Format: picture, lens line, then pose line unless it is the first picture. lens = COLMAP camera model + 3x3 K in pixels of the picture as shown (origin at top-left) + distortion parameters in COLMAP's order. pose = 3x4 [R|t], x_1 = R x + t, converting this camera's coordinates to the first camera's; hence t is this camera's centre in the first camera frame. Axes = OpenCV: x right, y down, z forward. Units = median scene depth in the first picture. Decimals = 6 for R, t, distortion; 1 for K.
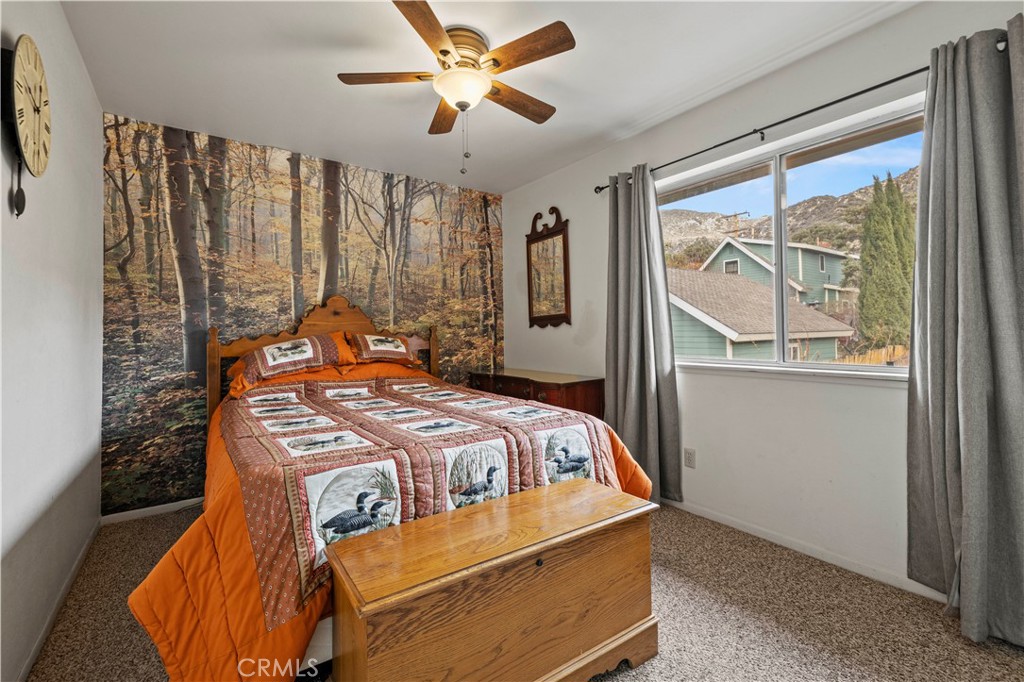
lens RADIAL K [[431.4, 0, 507.9], [0, 431.4, 339.5], [0, 0, 1]] dist [0.000856, 0.000077]
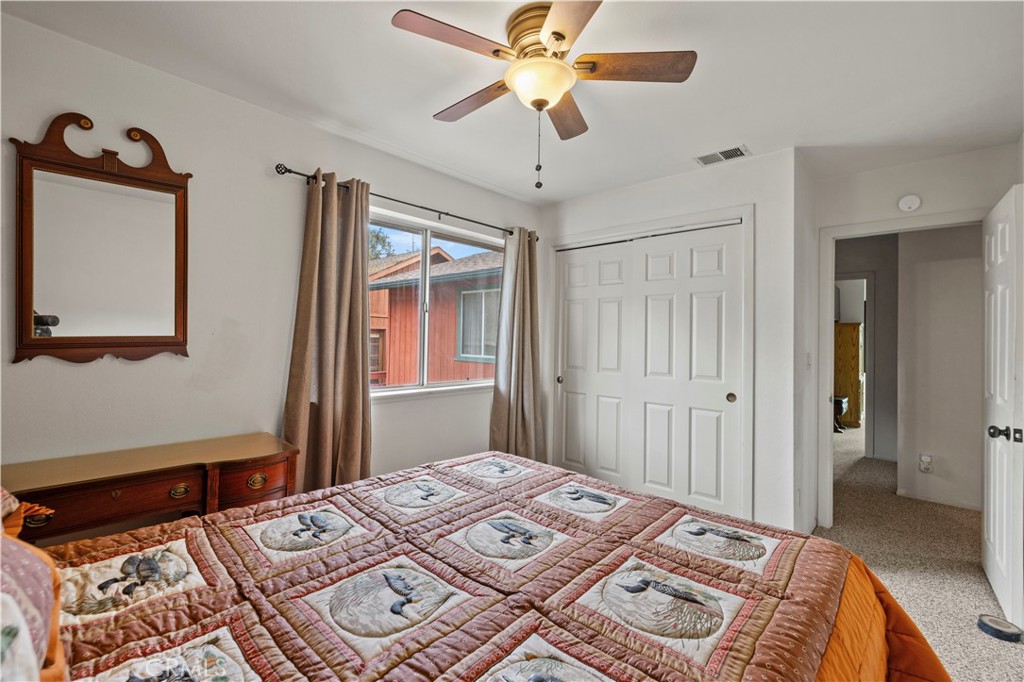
lens RADIAL K [[431.4, 0, 507.9], [0, 431.4, 339.5], [0, 0, 1]] dist [0.000856, 0.000077]
pose [[-0.190330, 0.005012, 0.981707, -0.498184], [-0.003101, 0.999979, -0.005707, -0.055309], [-0.981715, -0.004131, -0.190310, 0.683353]]
